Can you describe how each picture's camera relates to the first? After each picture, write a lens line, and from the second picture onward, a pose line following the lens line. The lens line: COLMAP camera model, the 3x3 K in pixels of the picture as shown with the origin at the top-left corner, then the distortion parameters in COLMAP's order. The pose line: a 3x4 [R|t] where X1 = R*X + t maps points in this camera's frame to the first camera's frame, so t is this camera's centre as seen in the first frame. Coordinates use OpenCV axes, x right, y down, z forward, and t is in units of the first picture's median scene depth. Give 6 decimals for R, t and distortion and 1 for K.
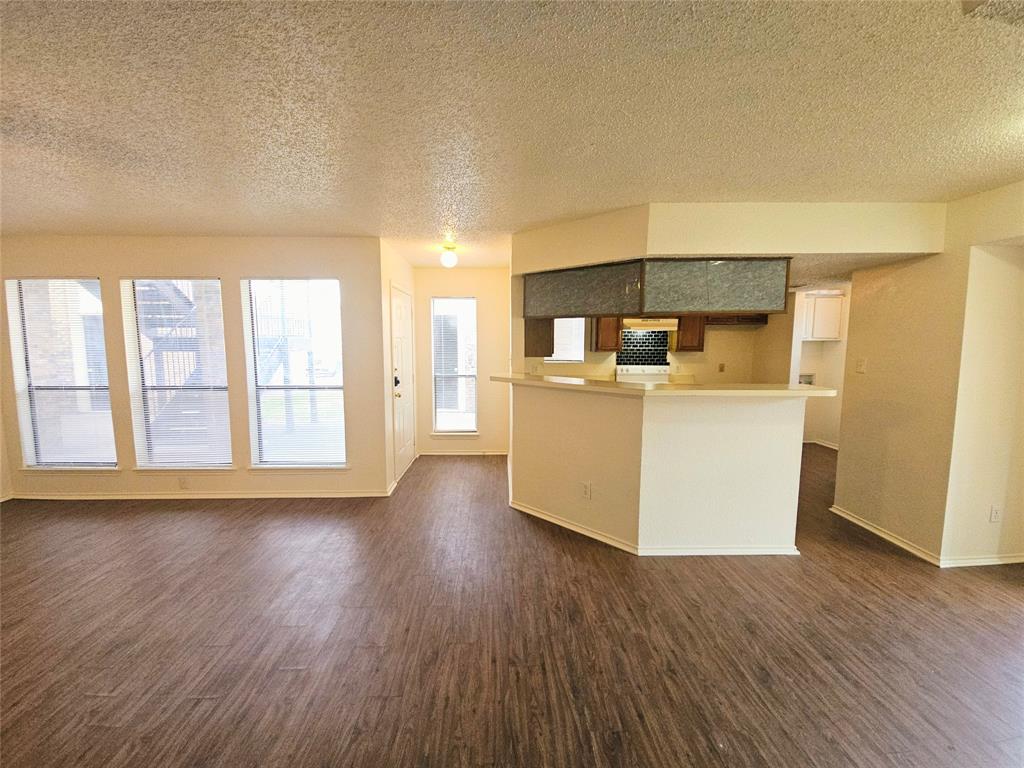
lens RADIAL K [[420.9, 0, 505.6], [0, 420.9, 385.4], [0, 0, 1]] dist [0.007052, -0.005909]
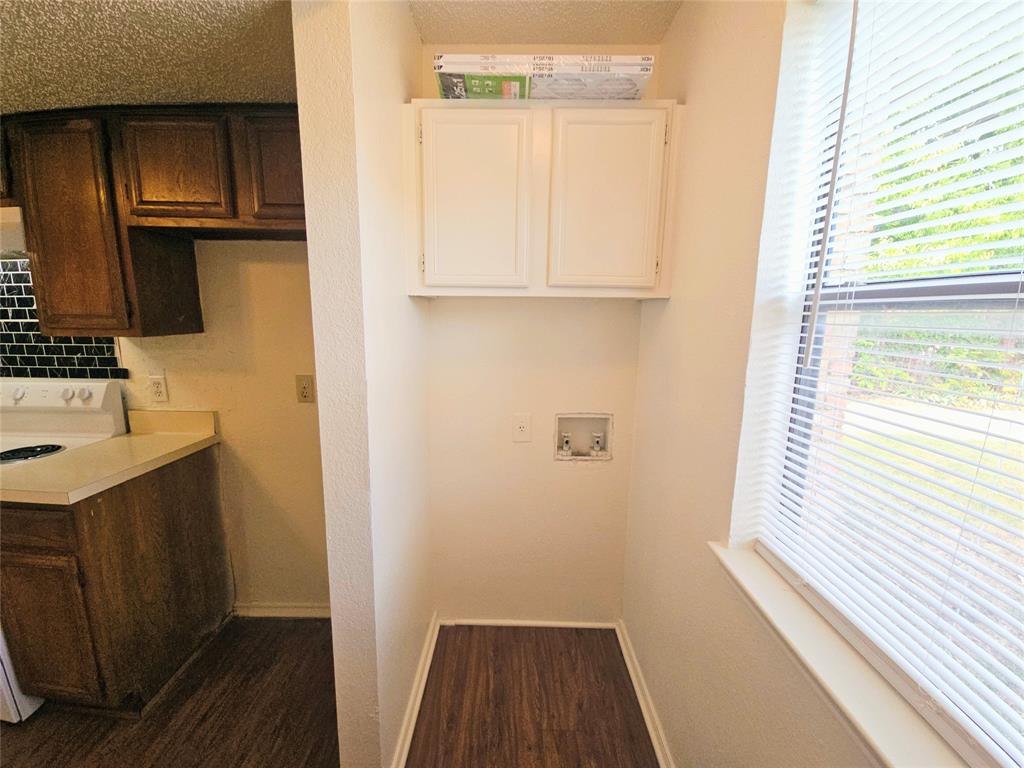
lens RADIAL K [[420.9, 0, 511.1], [0, 420.9, 379.6], [0, 0, 1]] dist [0.007052, -0.005909]
pose [[0.999464, 0.012940, -0.030073, 0.675954], [-0.011119, 0.998140, 0.059936, -0.068612], [0.030793, -0.059570, 0.997749, 0.712553]]
